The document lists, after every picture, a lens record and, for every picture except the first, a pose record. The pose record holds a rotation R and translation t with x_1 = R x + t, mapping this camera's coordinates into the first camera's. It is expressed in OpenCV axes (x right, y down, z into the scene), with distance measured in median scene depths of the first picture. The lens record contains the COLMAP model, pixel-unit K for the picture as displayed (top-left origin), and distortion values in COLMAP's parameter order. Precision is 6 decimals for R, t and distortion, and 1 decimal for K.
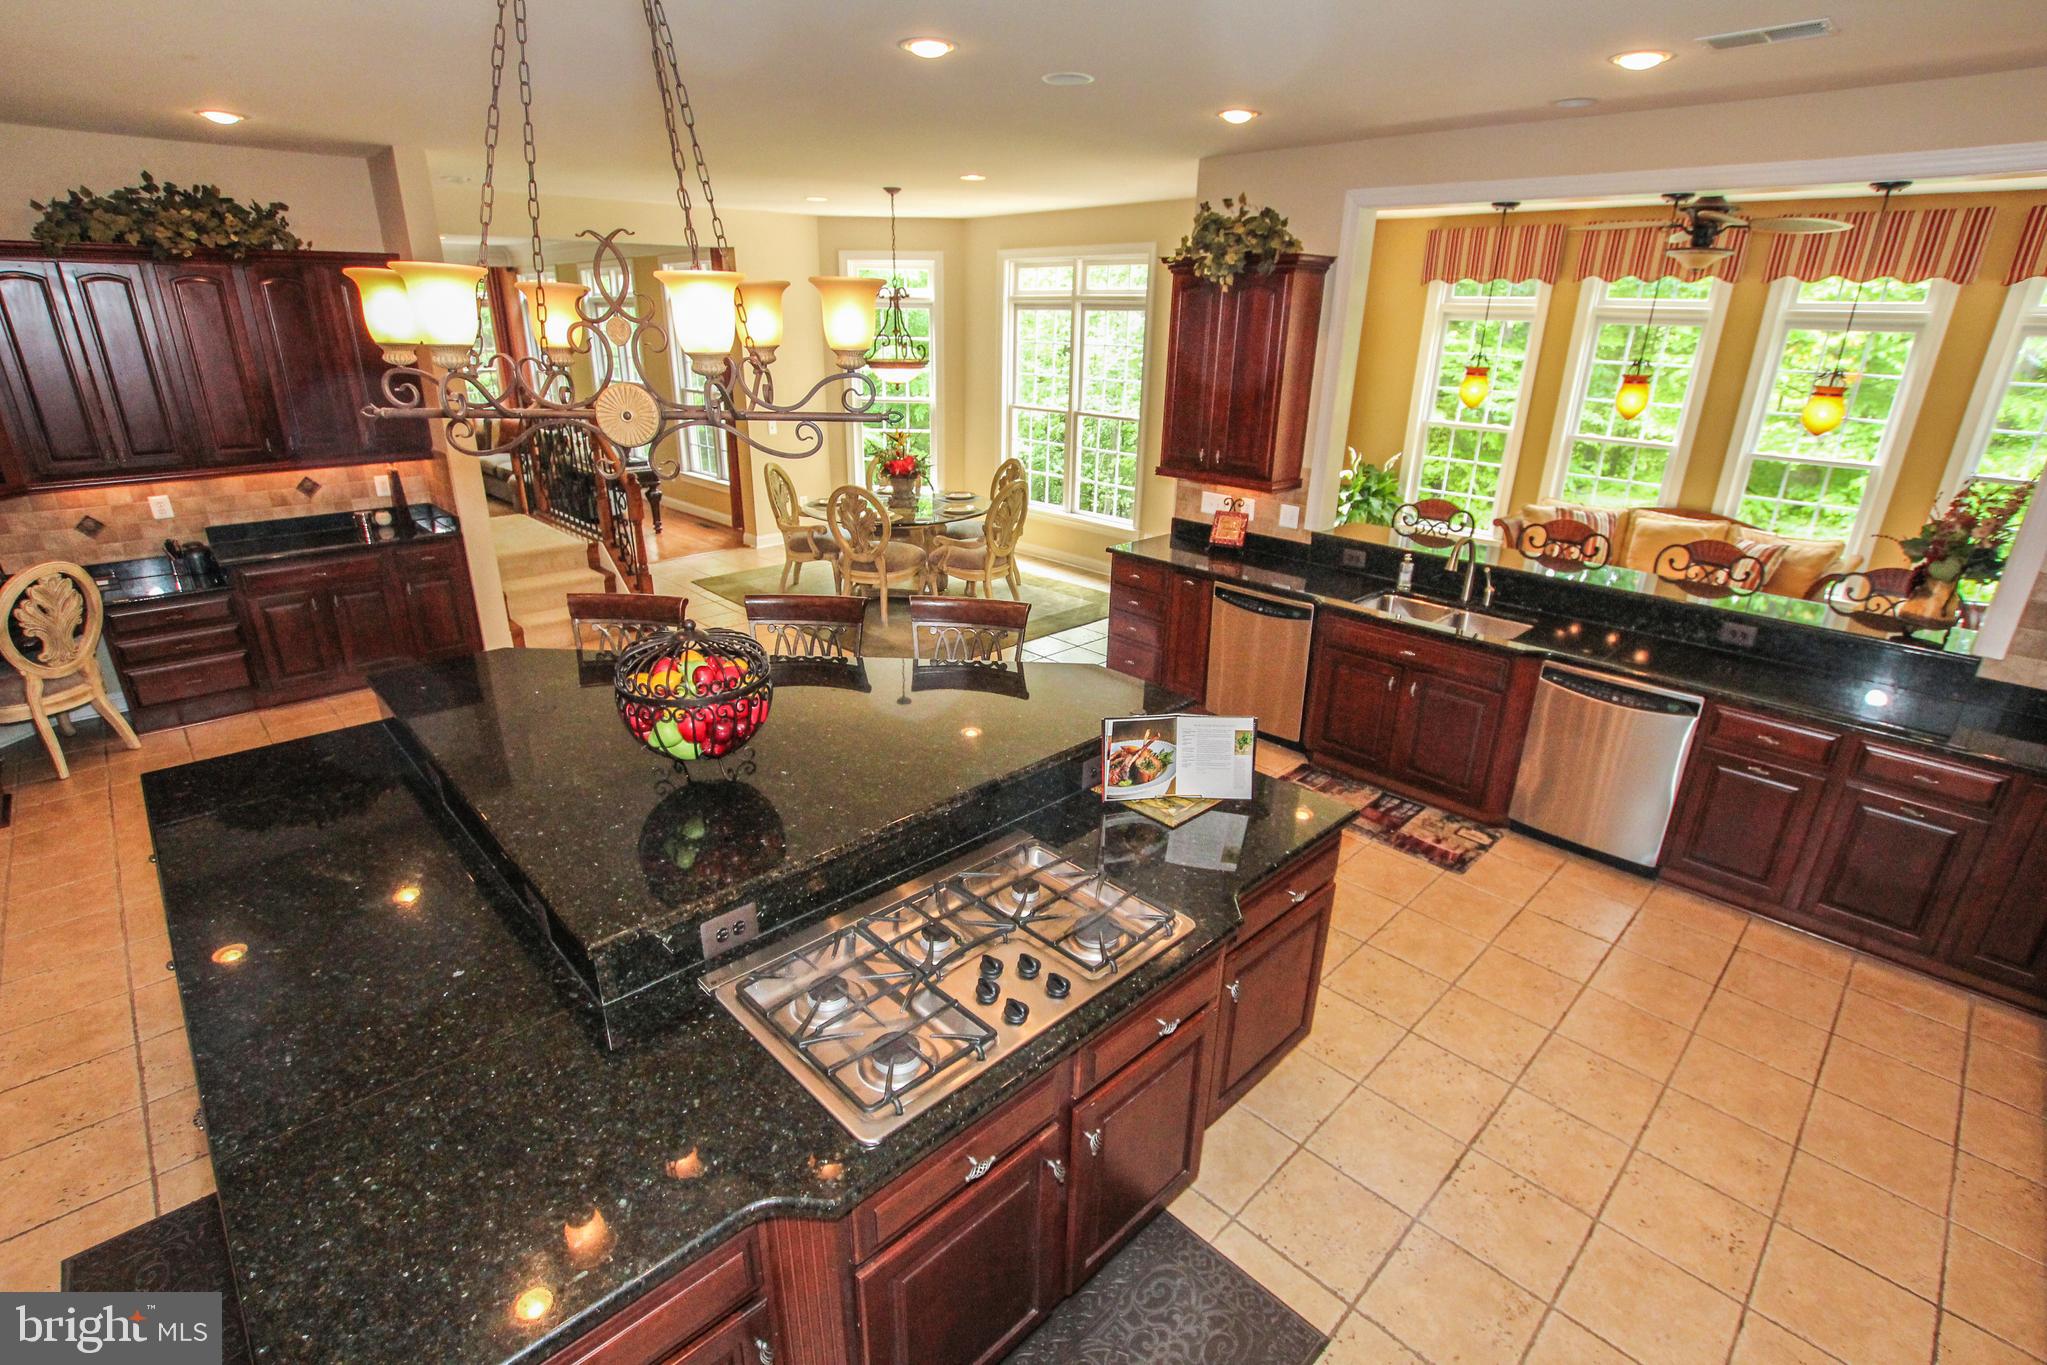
lens RADIAL K [[929.9, 0, 1023.5], [0, 929.9, 682.5], [0, 0, 1]] dist [-0.030990, 0.000334]
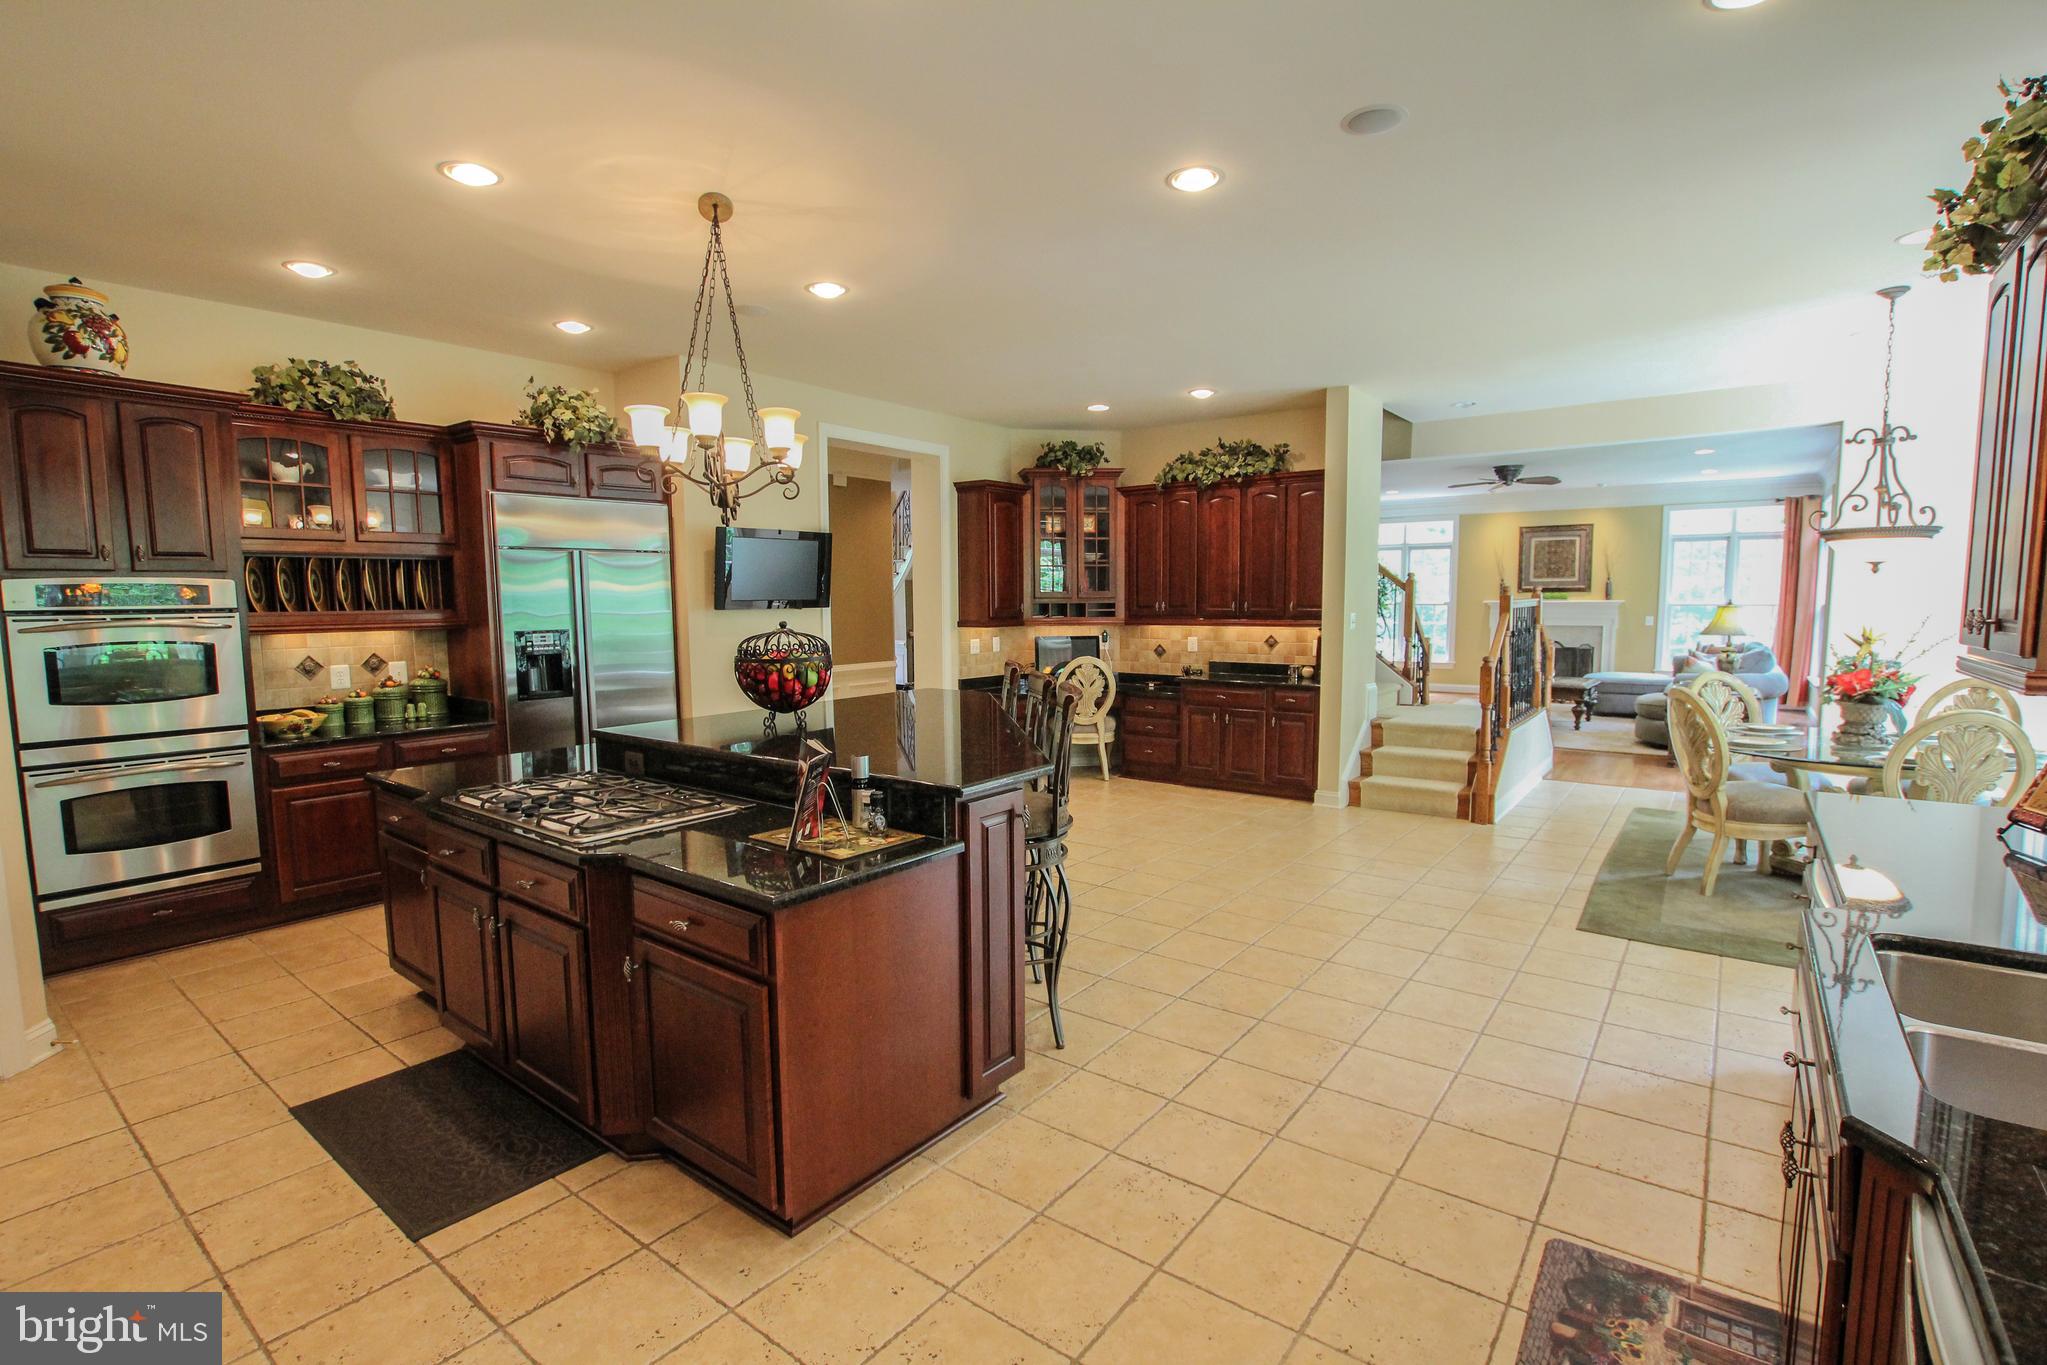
lens RADIAL K [[929.9, 0, 1023.5], [0, 929.9, 682.5], [0, 0, 1]] dist [-0.030990, 0.000334]
pose [[0.167216, 0.072000, -0.983288, 0.520071], [-0.346586, 0.937968, 0.009742, -0.048237], [0.922994, 0.339165, 0.181797, 0.451185]]
